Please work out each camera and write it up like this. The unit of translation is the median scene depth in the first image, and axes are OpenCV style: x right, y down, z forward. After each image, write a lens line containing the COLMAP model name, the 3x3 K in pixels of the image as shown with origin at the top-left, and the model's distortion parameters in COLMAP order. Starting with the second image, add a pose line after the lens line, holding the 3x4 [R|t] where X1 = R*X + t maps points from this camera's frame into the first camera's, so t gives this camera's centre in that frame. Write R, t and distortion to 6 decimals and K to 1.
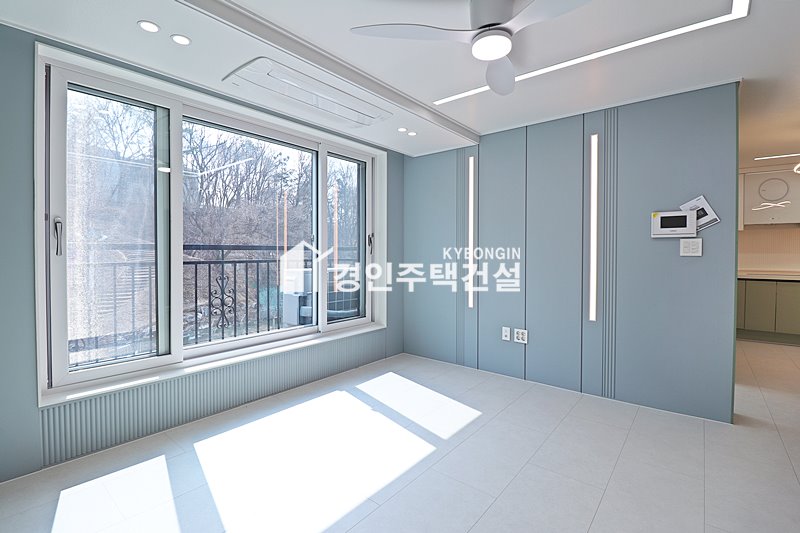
lens RADIAL K [[366.8, 0, 401.1], [0, 366.8, 257.4], [0, 0, 1]] dist [-0.001685, -0.012440]
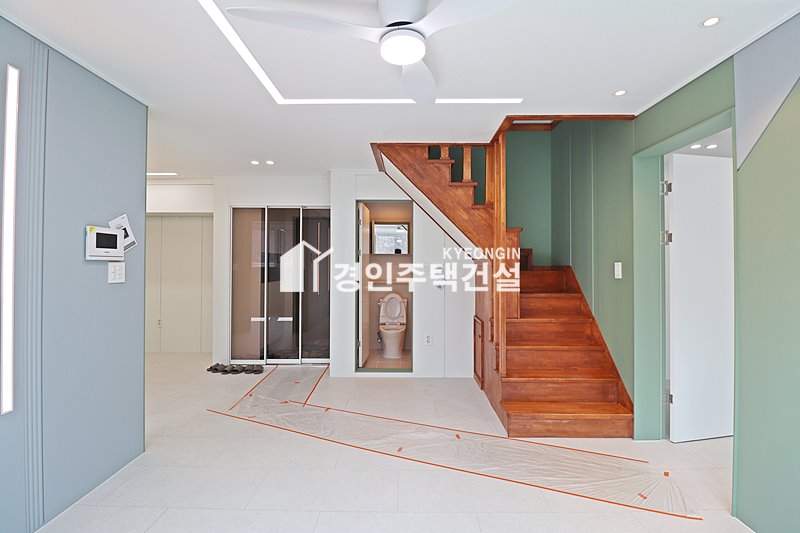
lens RADIAL K [[367.9, 0, 396.2], [0, 367.9, 261.3], [0, 0, 1]] dist [-0.003439, -0.012366]
pose [[-0.623188, 0.002110, 0.782069, -0.253510], [0.004854, 0.999988, 0.001171, -0.048815], [-0.782057, 0.004526, -0.623190, 0.965182]]
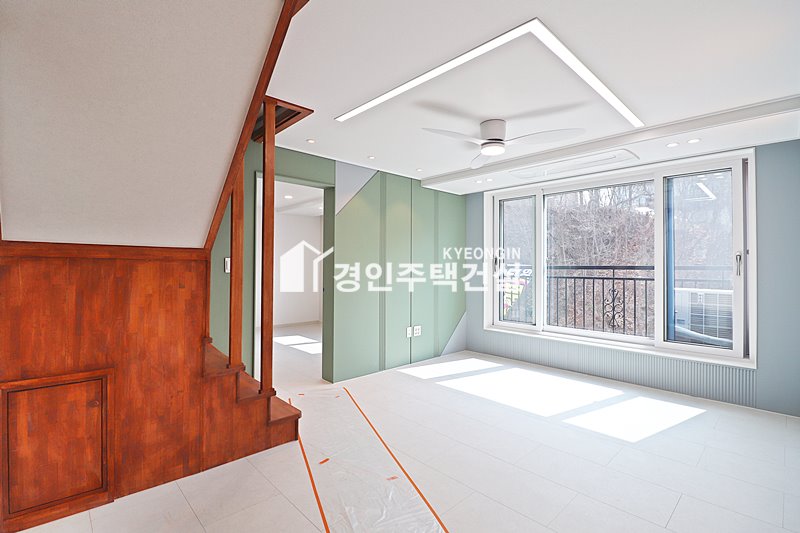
lens RADIAL K [[366.8, 0, 401.1], [0, 366.8, 257.4], [0, 0, 1]] dist [-0.001685, -0.012440]
pose [[-0.143146, -0.022658, -0.989442, 1.219010], [-0.017731, 0.999636, -0.020326, -0.029896], [0.989543, 0.014634, -0.143496, 0.510130]]
